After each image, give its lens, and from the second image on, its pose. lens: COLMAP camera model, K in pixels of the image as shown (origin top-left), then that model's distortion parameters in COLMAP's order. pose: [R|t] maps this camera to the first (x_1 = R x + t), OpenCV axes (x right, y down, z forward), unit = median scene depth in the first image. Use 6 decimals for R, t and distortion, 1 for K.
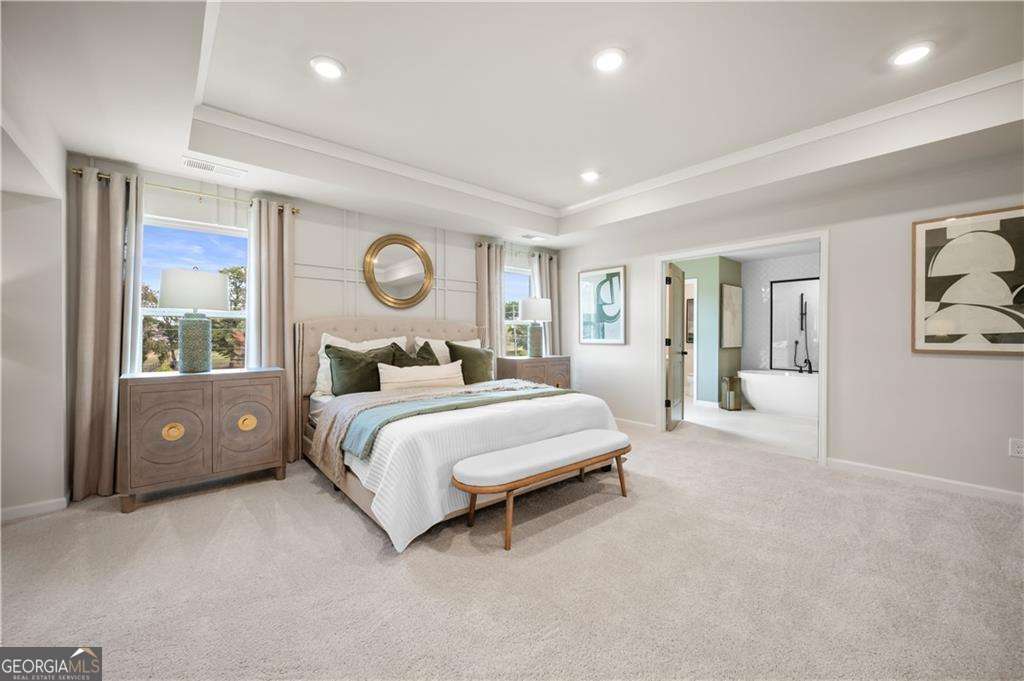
lens RADIAL K [[402.1, 0, 516.8], [0, 402.1, 337.2], [0, 0, 1]] dist [-0.001909, -0.000402]
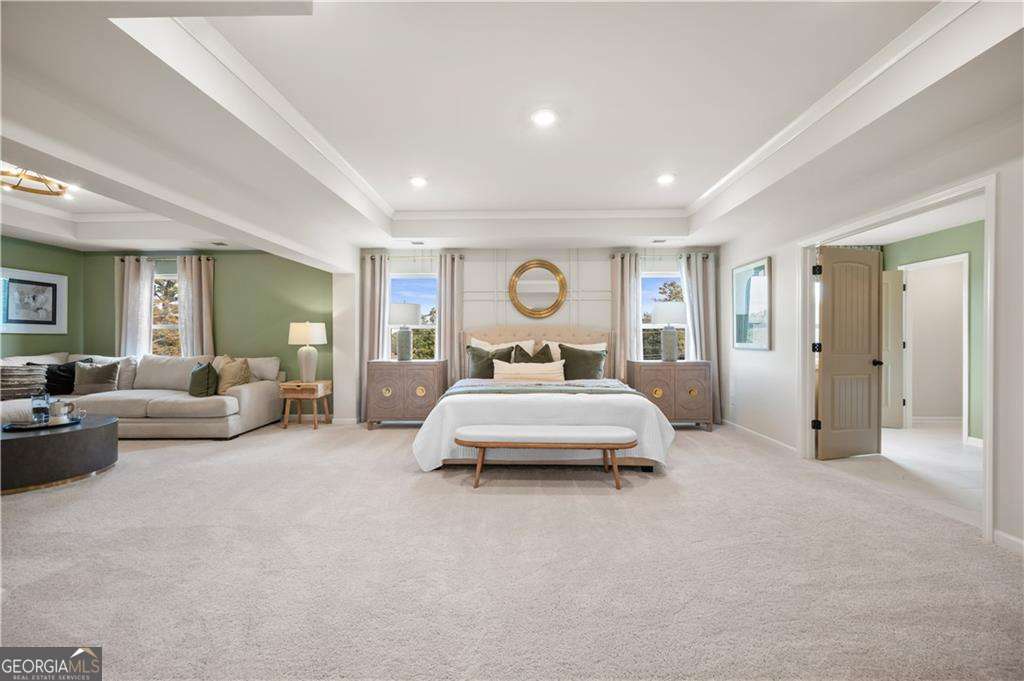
lens RADIAL K [[402.1, 0, 520.1], [0, 402.1, 341.8], [0, 0, 1]] dist [-0.001909, -0.000402]
pose [[0.743677, 0.002141, -0.668536, 0.544812], [-0.003552, 0.999993, -0.000748, 0.004882], [0.668530, 0.002931, 0.743680, 0.021599]]
